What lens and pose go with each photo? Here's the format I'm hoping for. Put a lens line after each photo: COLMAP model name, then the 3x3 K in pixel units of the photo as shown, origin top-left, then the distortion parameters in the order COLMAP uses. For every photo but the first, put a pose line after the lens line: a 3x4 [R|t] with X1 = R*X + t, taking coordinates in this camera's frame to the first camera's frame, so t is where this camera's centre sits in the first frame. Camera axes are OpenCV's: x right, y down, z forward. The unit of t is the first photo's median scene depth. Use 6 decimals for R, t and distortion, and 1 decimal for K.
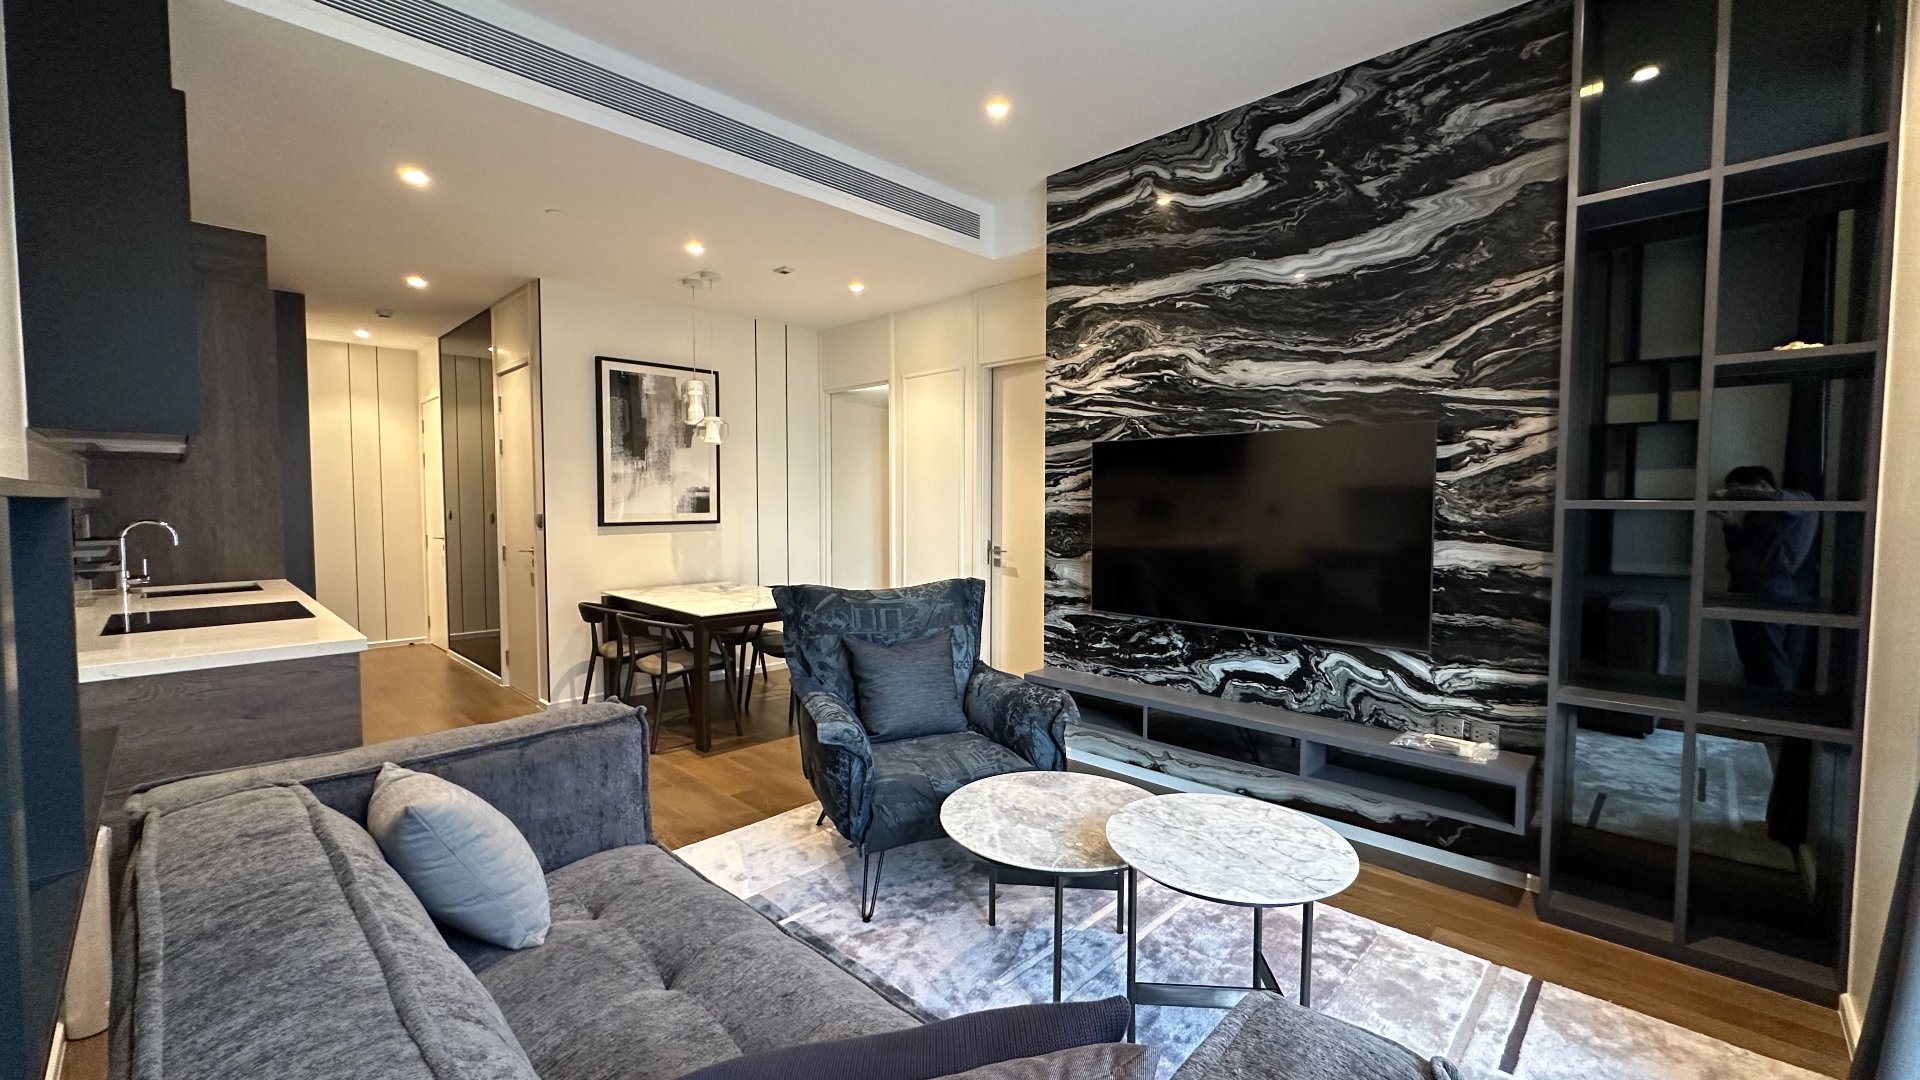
lens RADIAL K [[769.9, 0, 957.5], [0, 769.9, 539.2], [0, 0, 1]] dist [-0.003097, 0.000001]
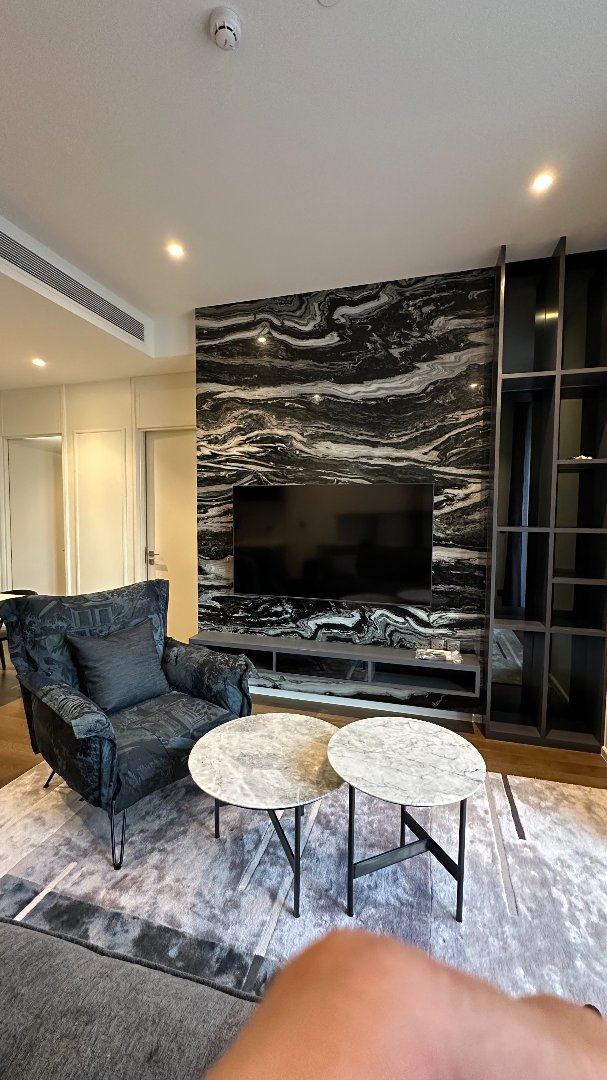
lens RADIAL K [[433.0, 0, 306.2], [0, 433.0, 539.8], [0, 0, 1]] dist [-0.003097, 0.000001]
pose [[0.882215, -0.023277, 0.470270, -0.135655], [0.018114, 0.999716, 0.015501, -0.034901], [-0.470497, -0.005157, 0.882386, 0.195791]]
